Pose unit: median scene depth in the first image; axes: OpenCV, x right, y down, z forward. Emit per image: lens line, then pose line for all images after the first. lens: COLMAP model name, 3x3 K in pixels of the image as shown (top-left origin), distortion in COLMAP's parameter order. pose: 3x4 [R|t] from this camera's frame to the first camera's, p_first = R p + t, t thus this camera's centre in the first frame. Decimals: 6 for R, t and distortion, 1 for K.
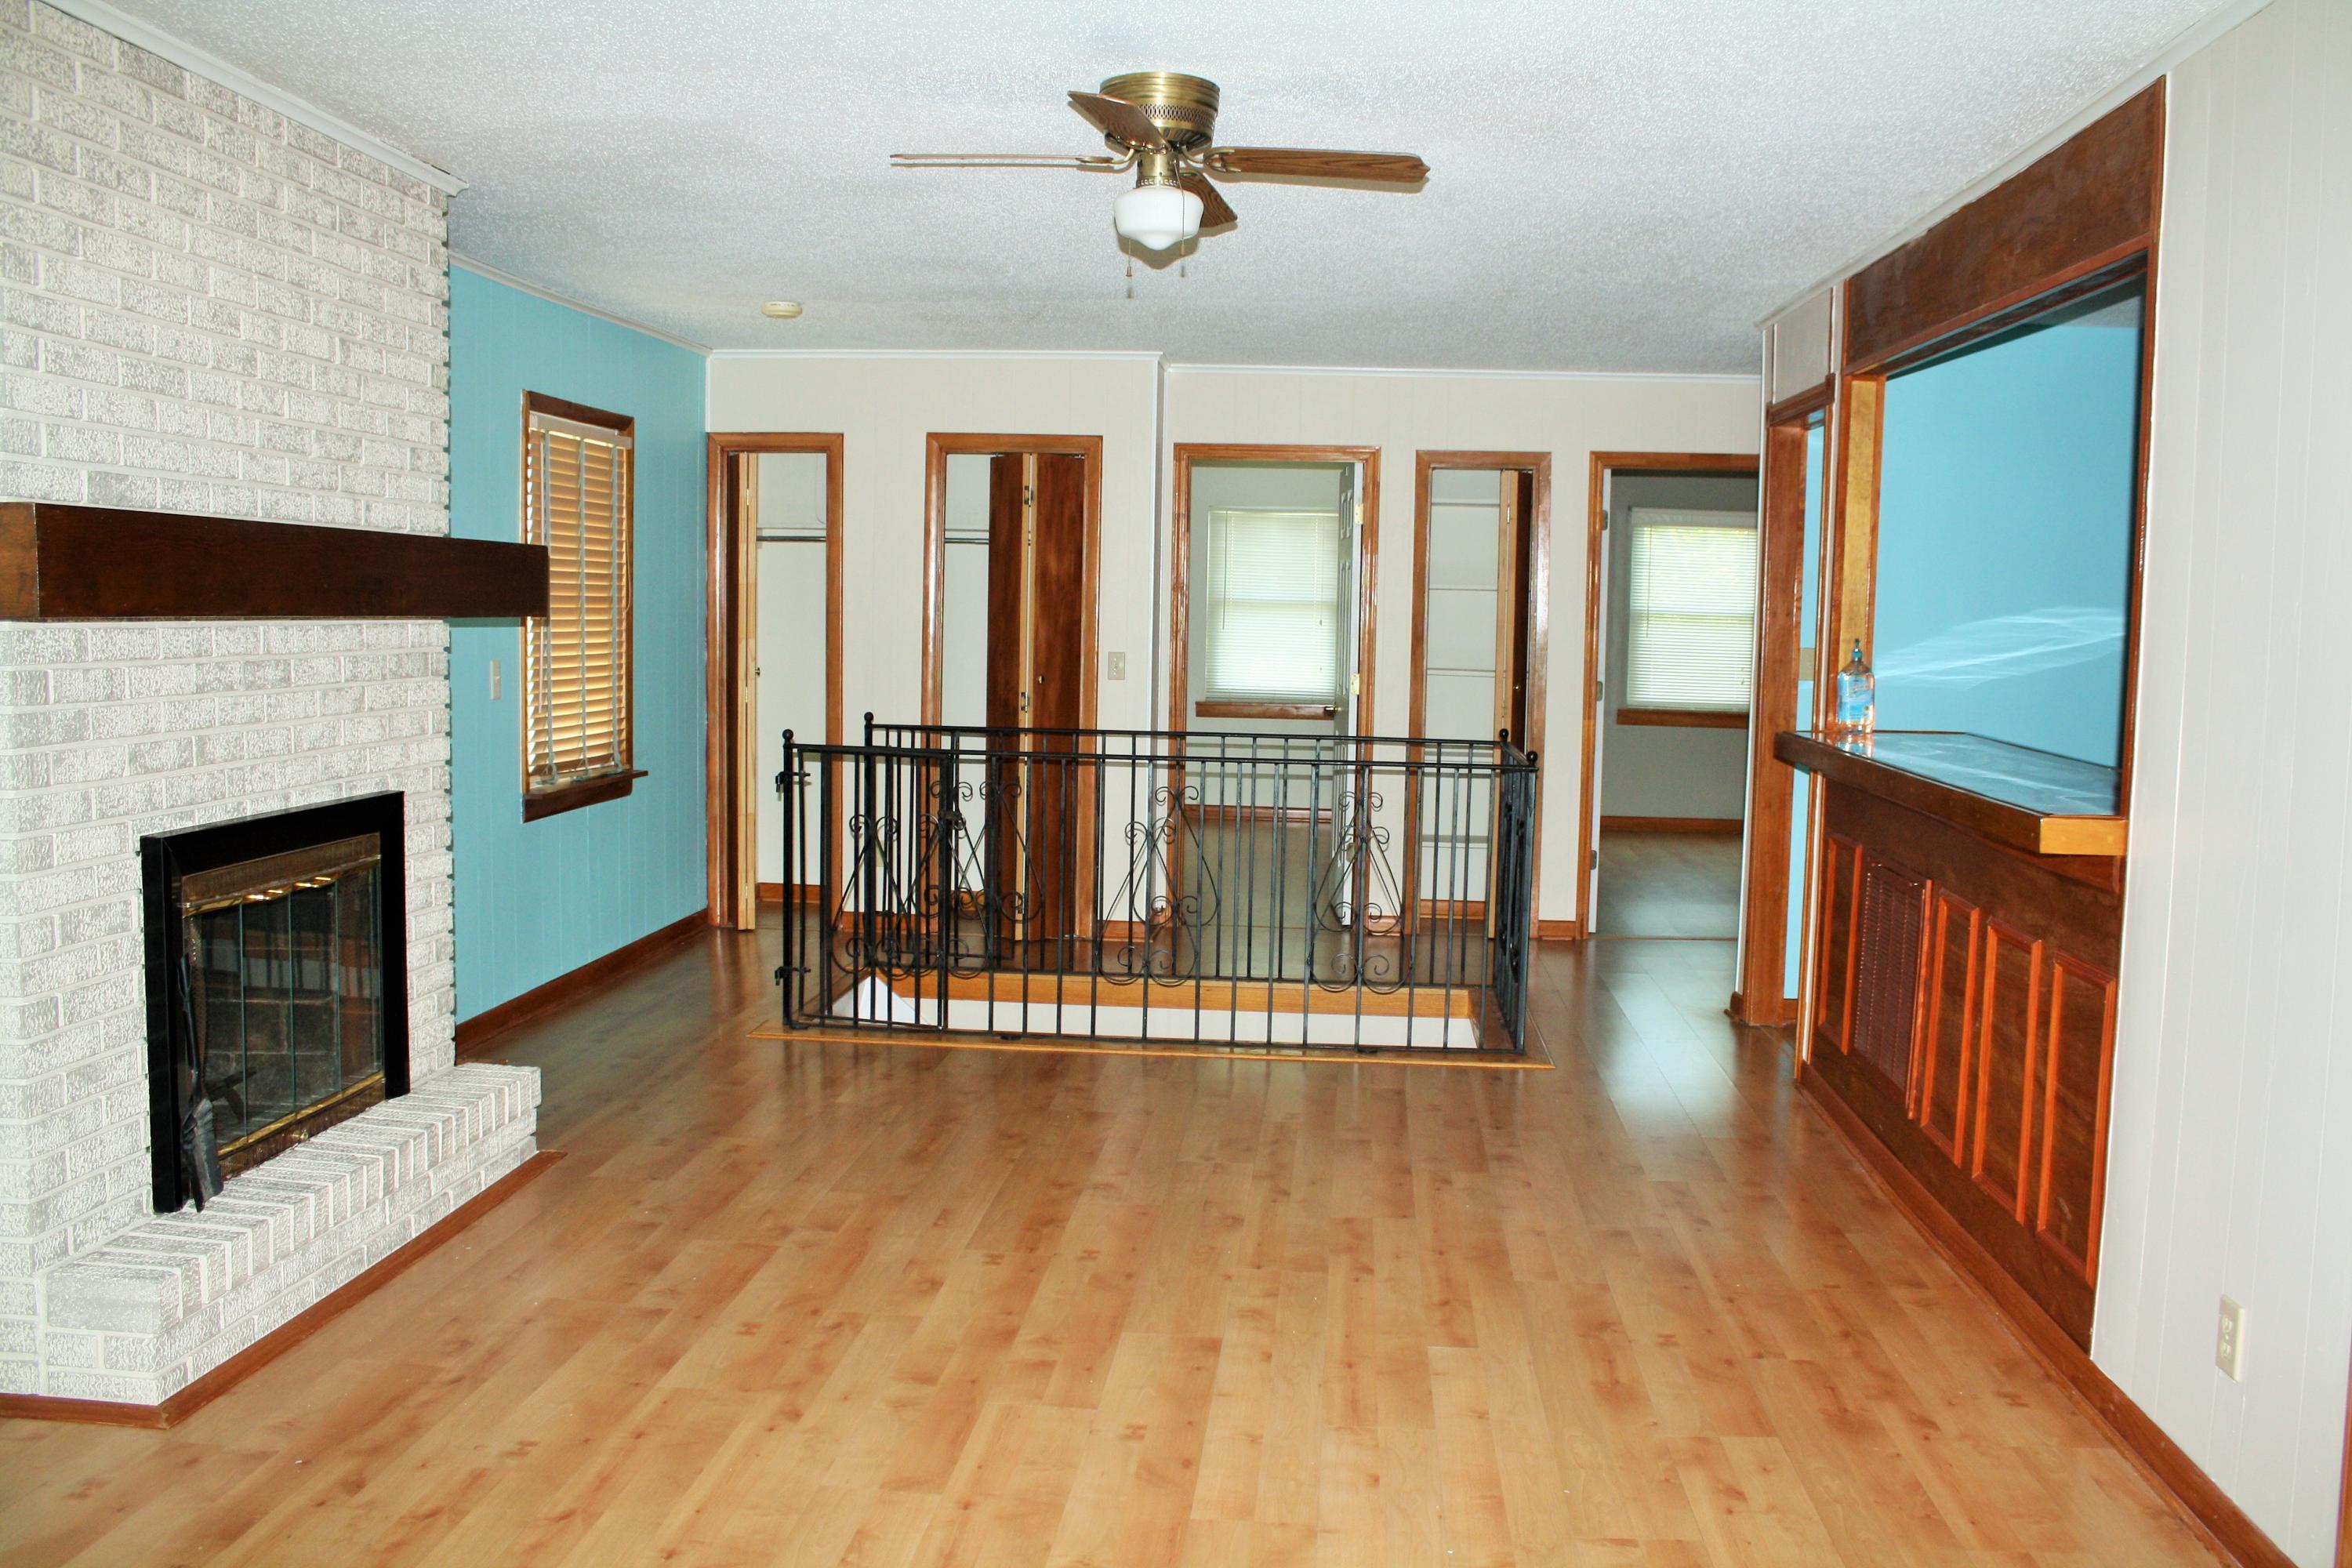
lens RADIAL K [[2117.3, 0, 1176.0], [0, 2117.3, 784.0], [0, 0, 1]] dist [-0.176852, 0.080627]
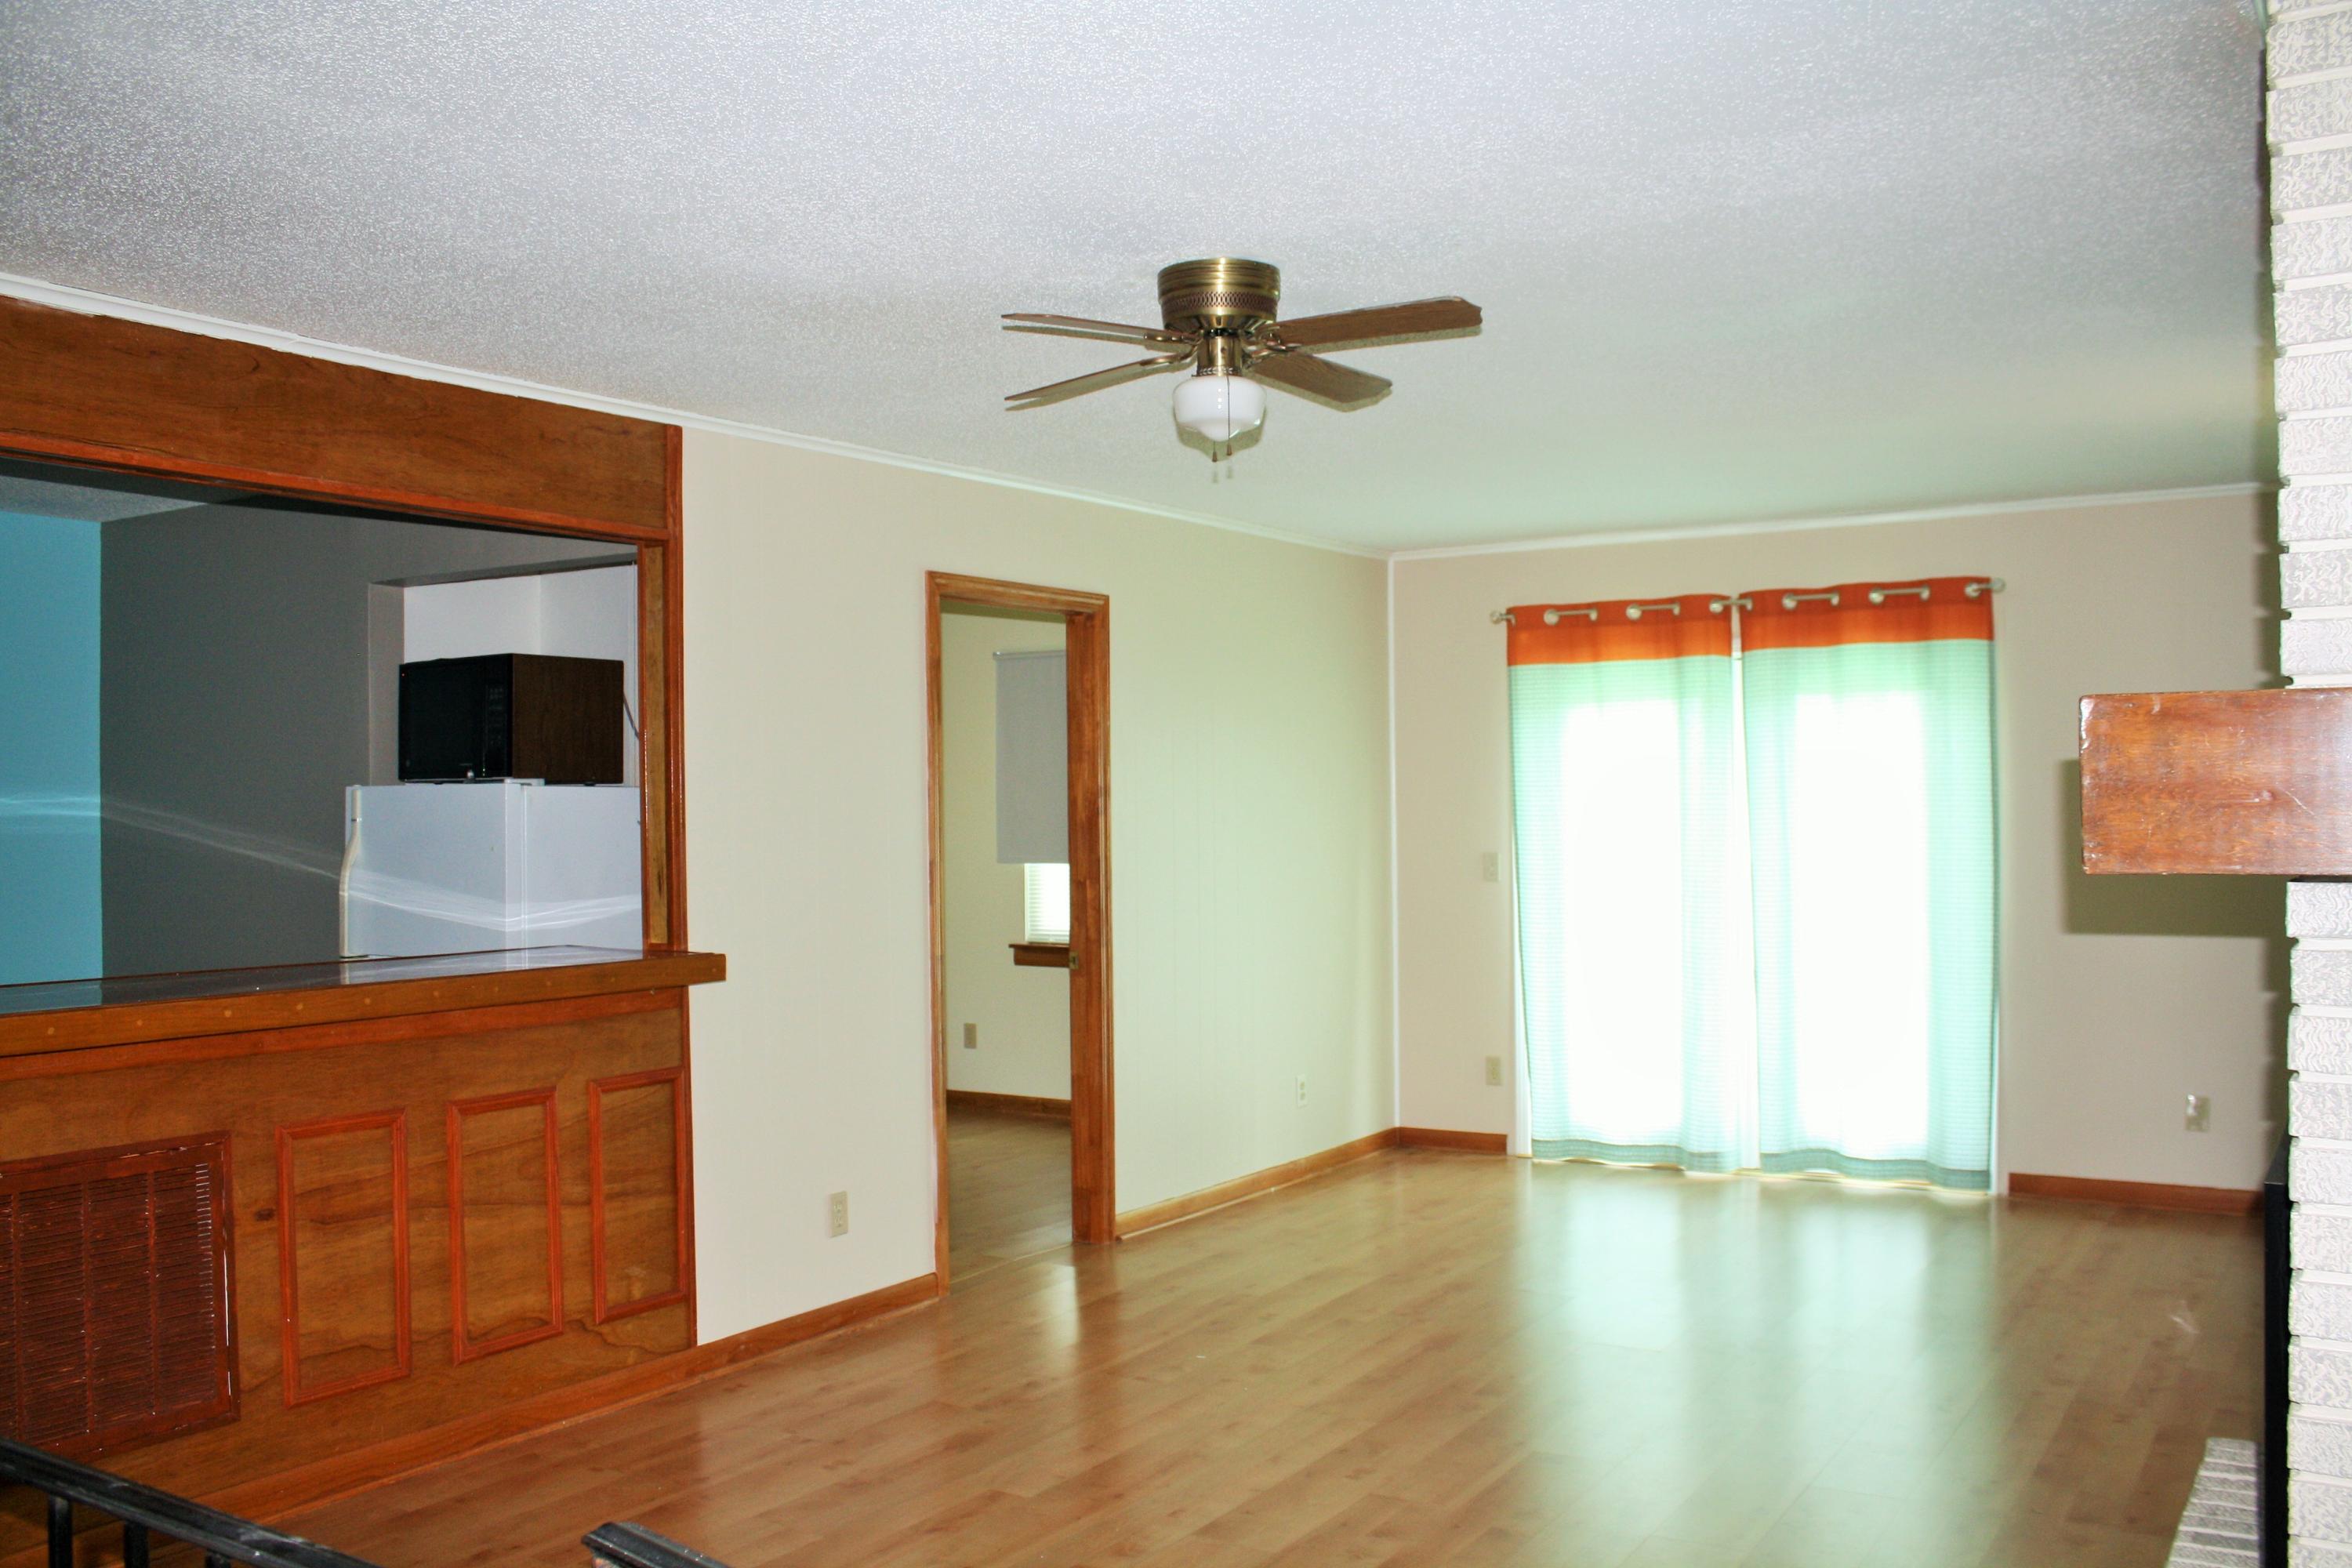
lens RADIAL K [[2117.3, 0, 1176.0], [0, 2117.3, 784.0], [0, 0, 1]] dist [-0.176852, 0.080627]
pose [[-0.889929, -0.007073, 0.456043, -0.441692], [0.036462, 0.995576, 0.086595, -0.190633], [-0.454639, 0.093692, -0.885735, 1.922179]]
